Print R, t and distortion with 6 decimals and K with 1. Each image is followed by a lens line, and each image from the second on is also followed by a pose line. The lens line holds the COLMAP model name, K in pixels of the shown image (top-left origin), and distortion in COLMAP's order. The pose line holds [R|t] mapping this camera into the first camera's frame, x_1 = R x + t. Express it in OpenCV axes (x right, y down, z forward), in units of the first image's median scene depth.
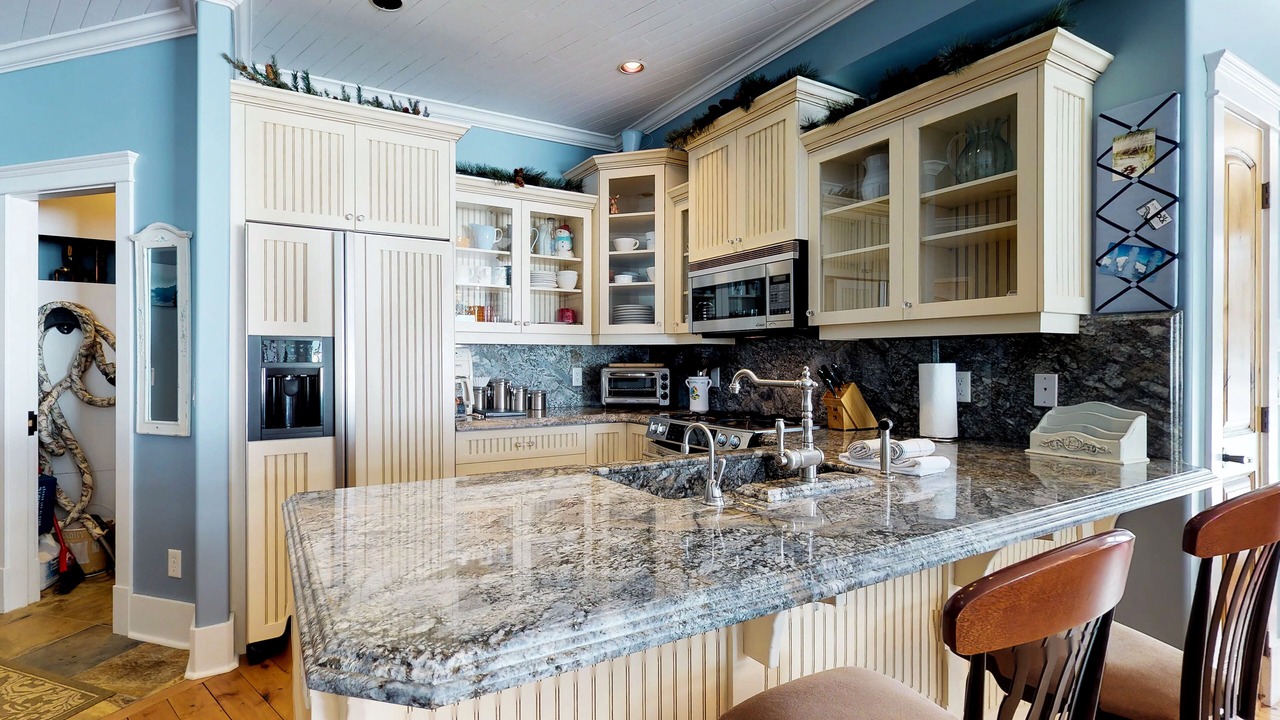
lens RADIAL K [[653.4, 0, 640.0], [0, 653.4, 370.5], [0, 0, 1]] dist [-0.001280, -0.000502]
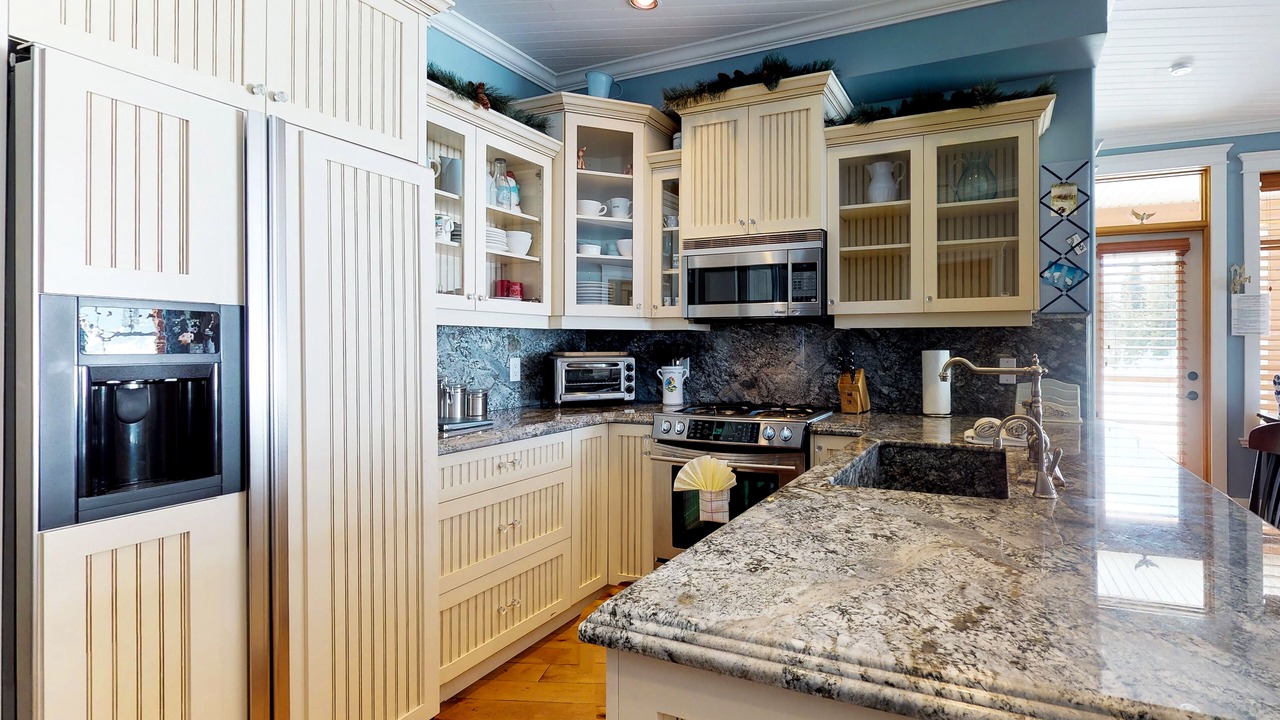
lens RADIAL K [[612.0, 0, 876.8], [0, 612.0, 348.7], [0, 0, 1]] dist [0.001216, -0.000231]
pose [[0.759354, -0.001744, 0.650676, -0.286661], [0.010985, 0.999888, -0.010140, -0.003659], [-0.650585, 0.014847, 0.759288, 0.201920]]
